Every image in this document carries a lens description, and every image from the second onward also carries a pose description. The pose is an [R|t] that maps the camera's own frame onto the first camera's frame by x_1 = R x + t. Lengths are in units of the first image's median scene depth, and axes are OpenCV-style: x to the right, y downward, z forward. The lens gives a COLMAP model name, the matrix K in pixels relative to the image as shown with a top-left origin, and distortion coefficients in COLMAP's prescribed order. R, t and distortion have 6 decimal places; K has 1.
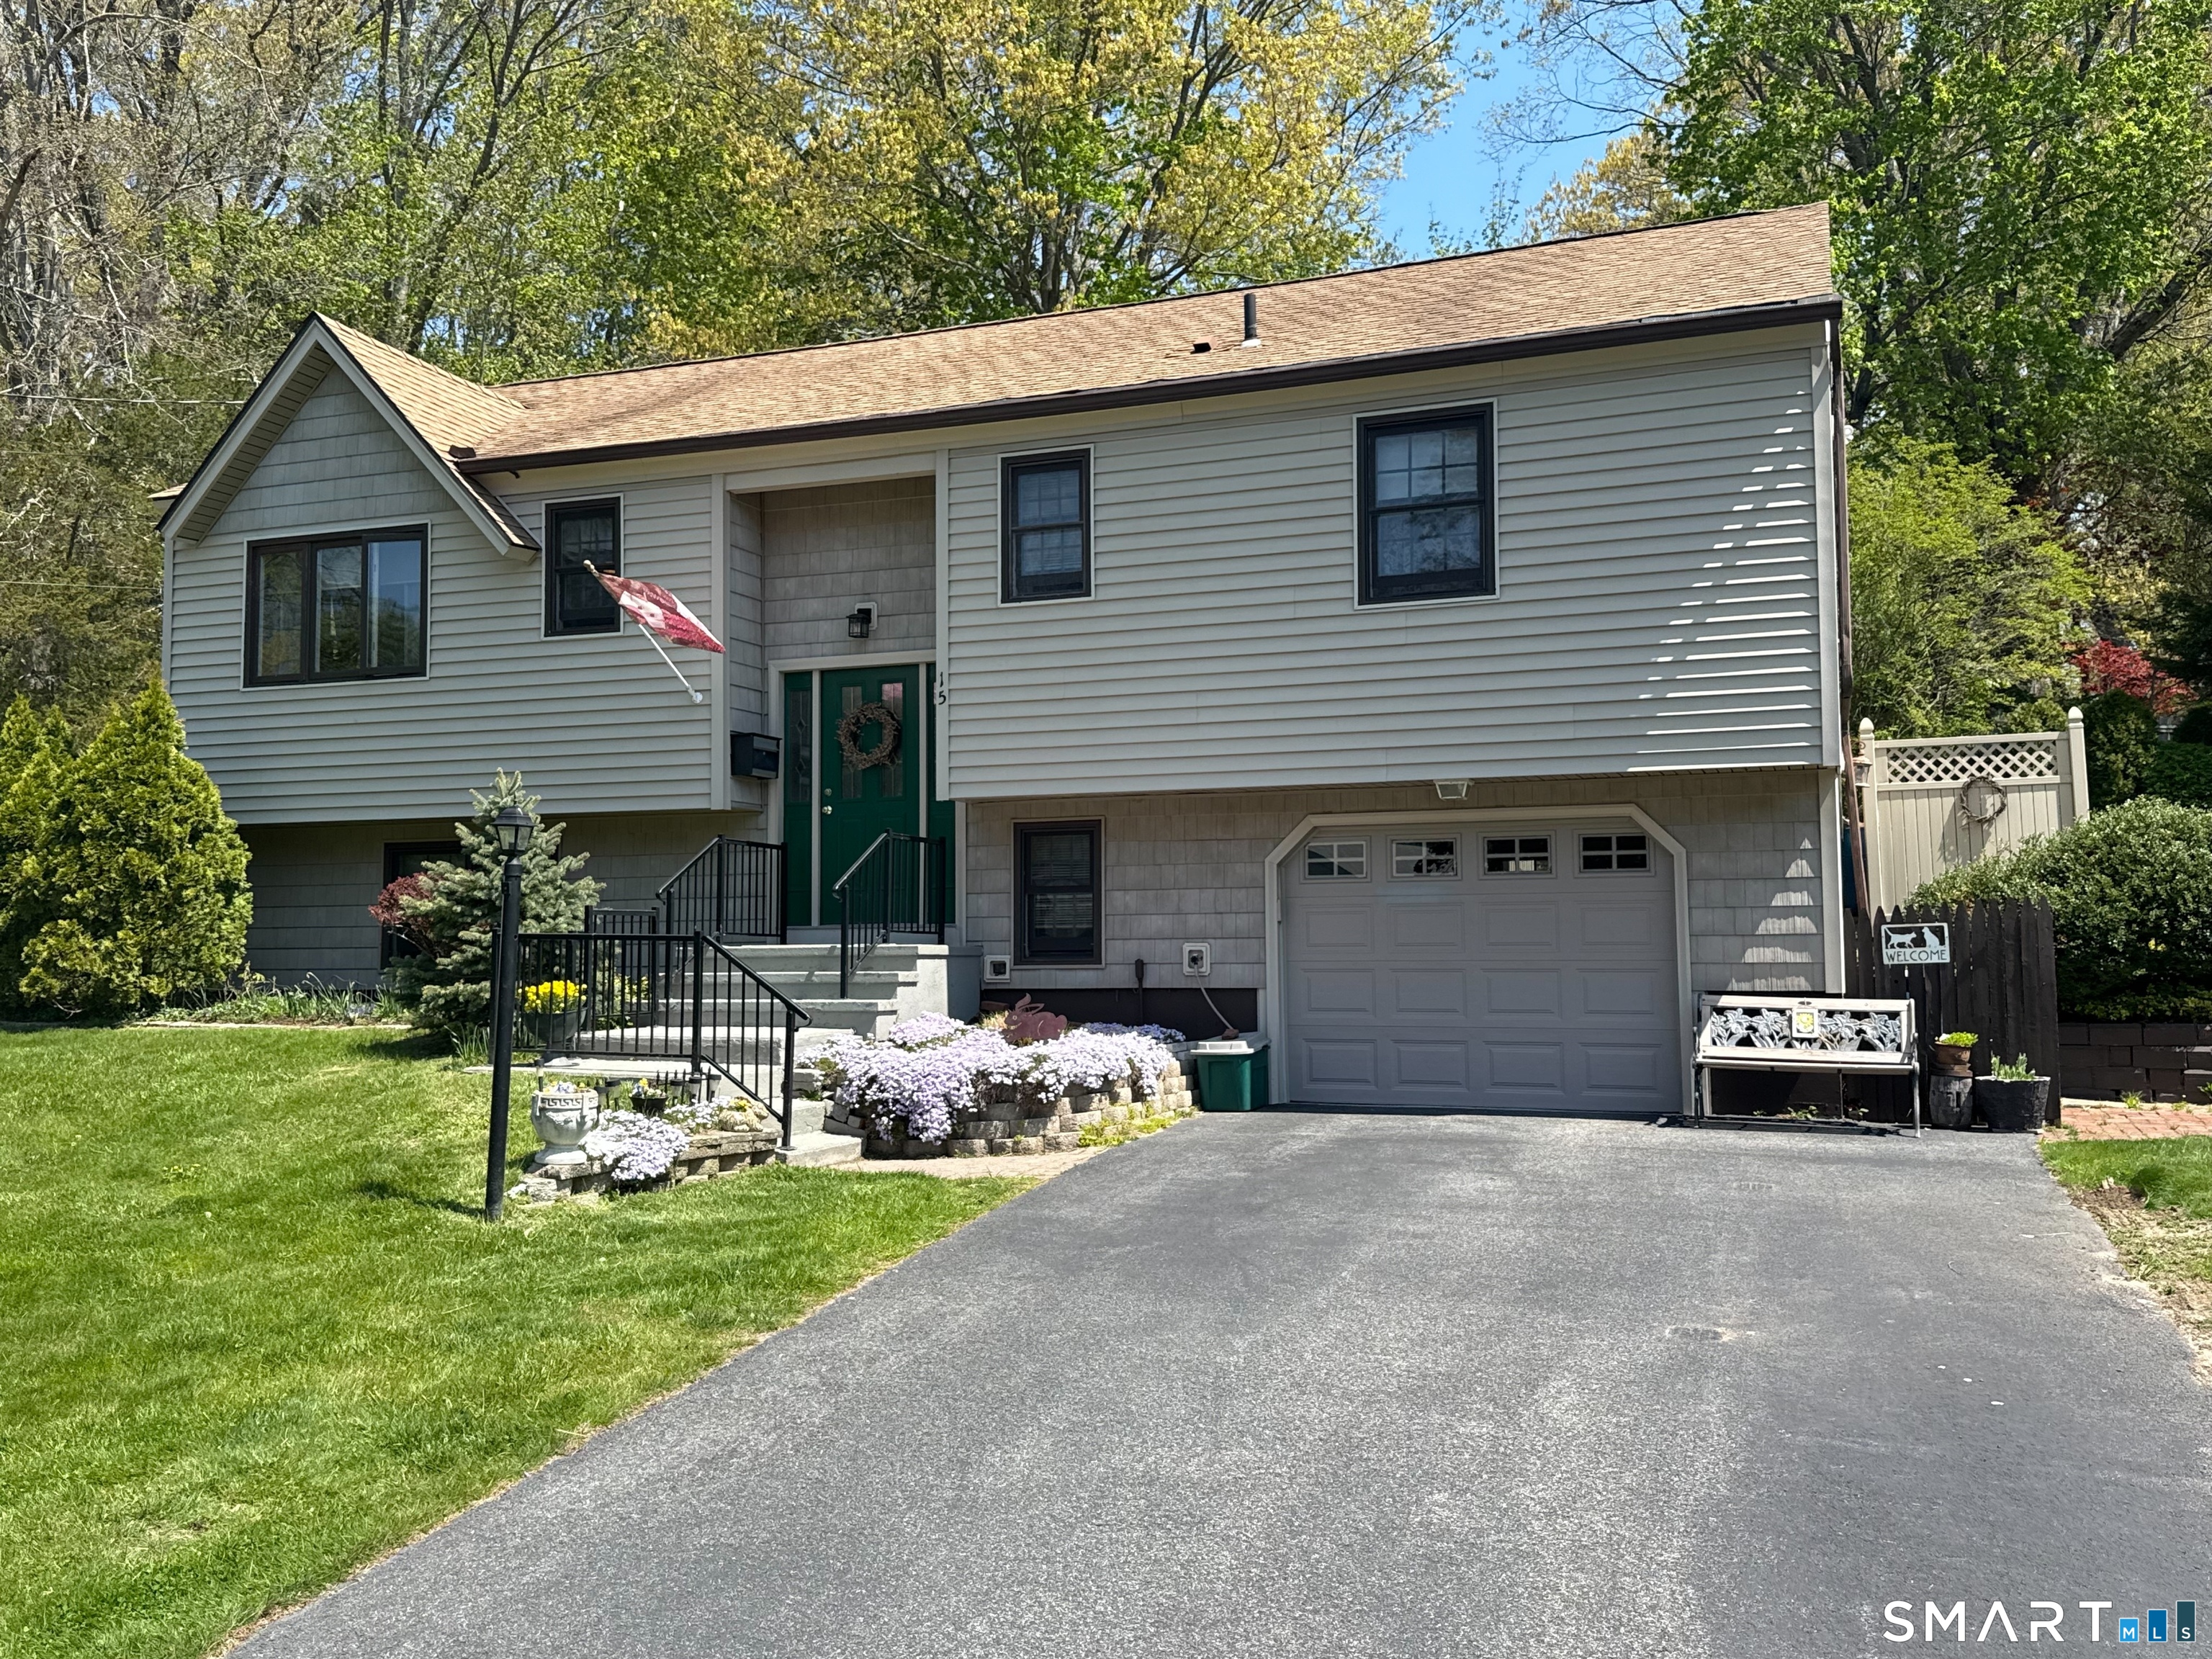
lens RADIAL K [[1895.1, 0, 1113.4], [0, 1895.1, 827.7], [0, 0, 1]] dist [0.091221, -0.053156]
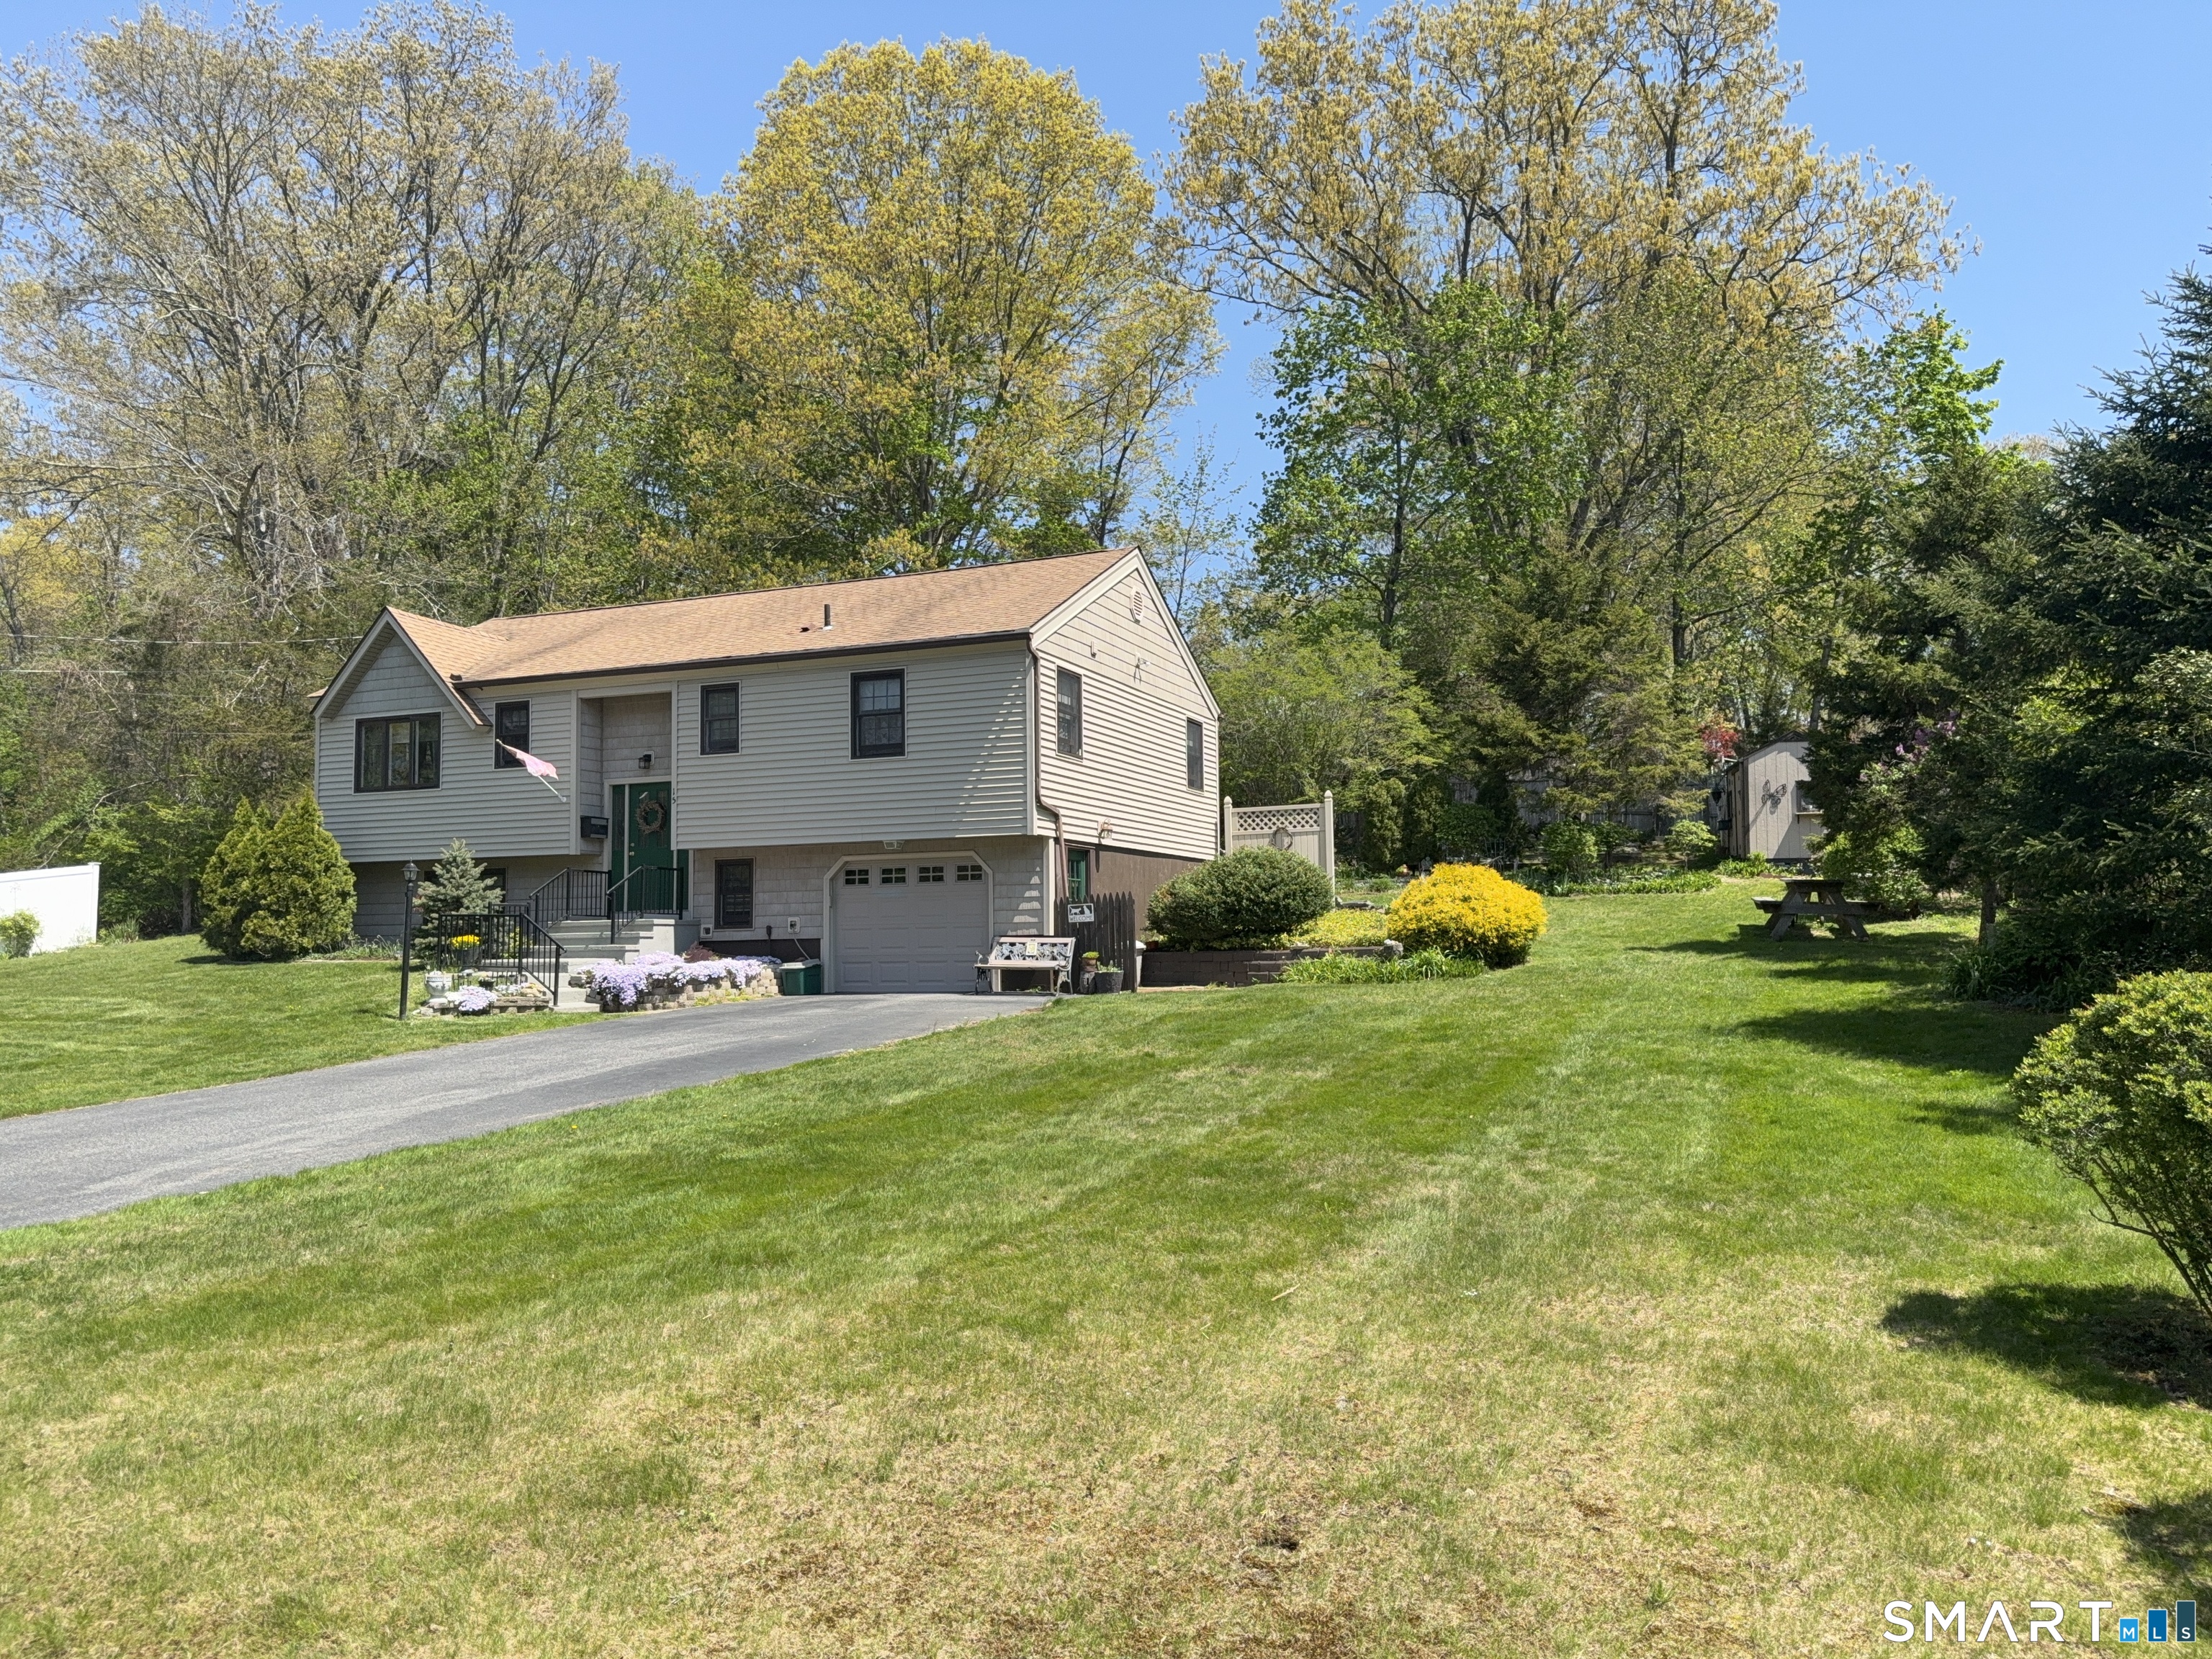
lens RADIAL K [[1568.2, 0, 1119.5], [0, 1568.2, 830.2], [0, 0, 1]] dist [0.091064, -0.070407]
pose [[0.999373, -0.008763, -0.034316, 0.462833], [0.008628, 0.999954, -0.004097, -0.025118], [0.034351, 0.003799, 0.999403, -0.722766]]
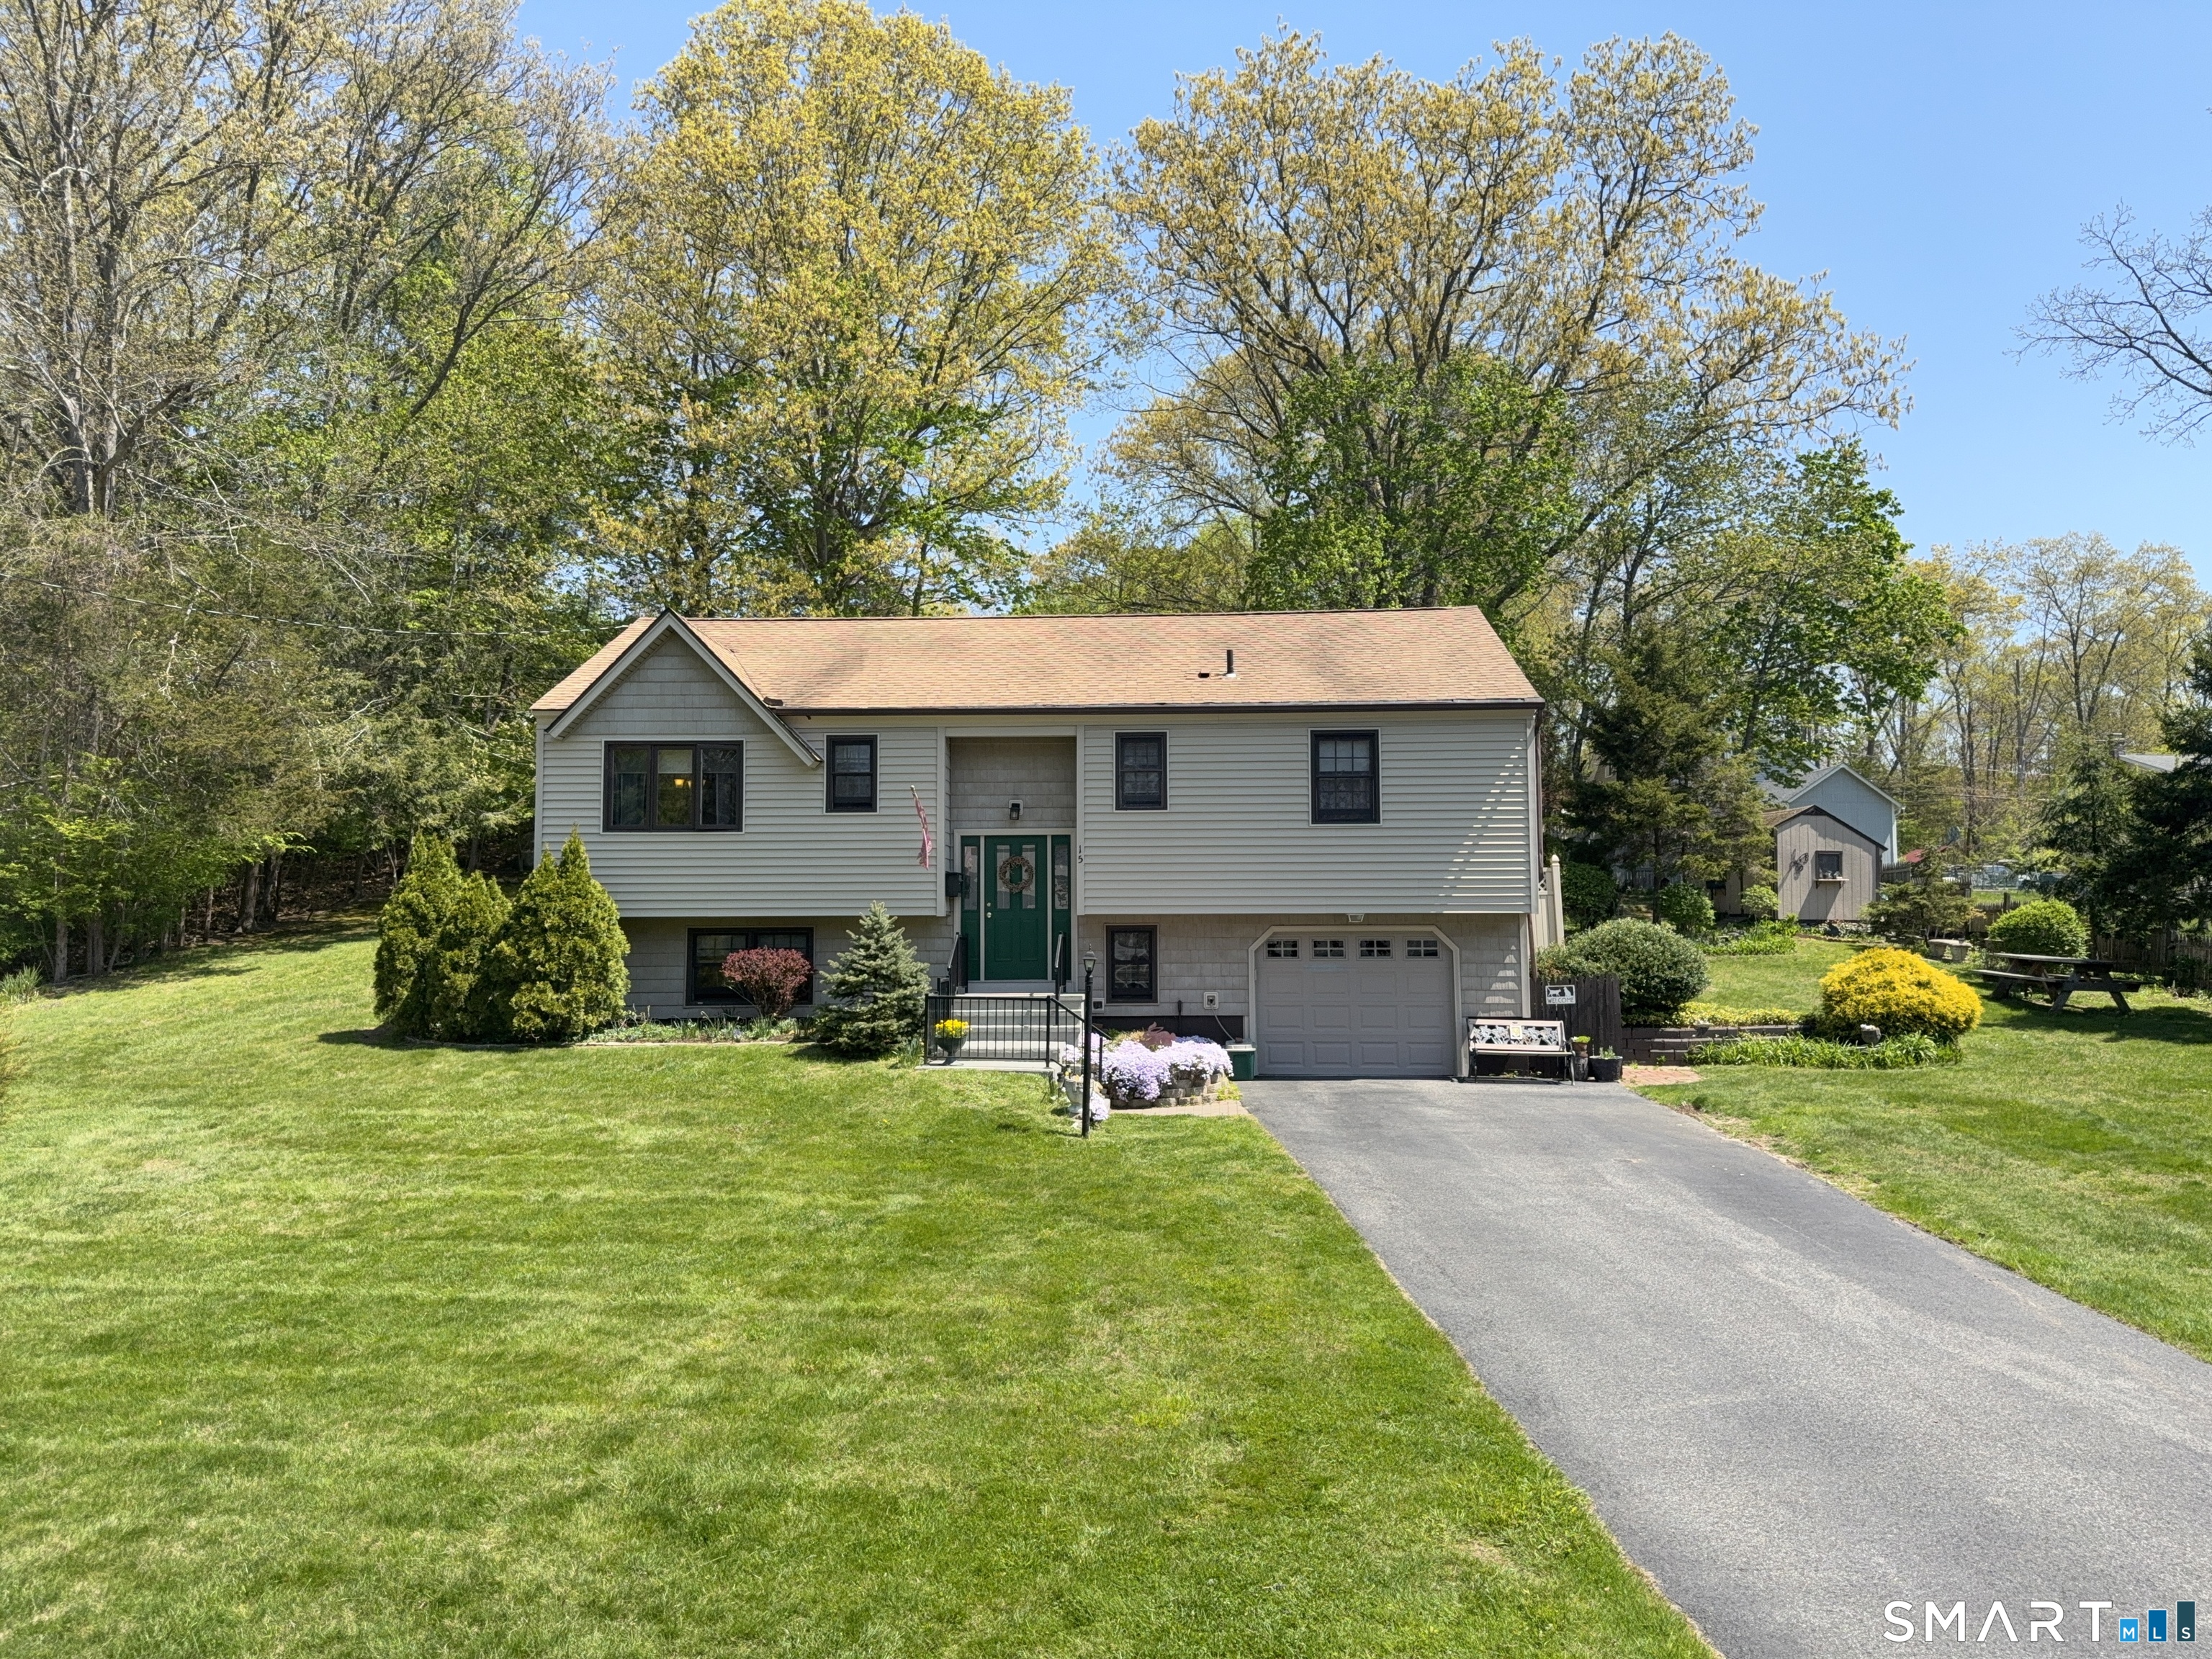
lens RADIAL K [[1568.2, 0, 1117.0], [0, 1568.2, 808.6], [0, 0, 1]] dist [0.091064, -0.070407]
pose [[0.949089, 0.027697, 0.313787, -0.544650], [-0.022151, 0.999529, -0.021225, -0.087868], [-0.314227, 0.013194, 0.949256, -0.469576]]
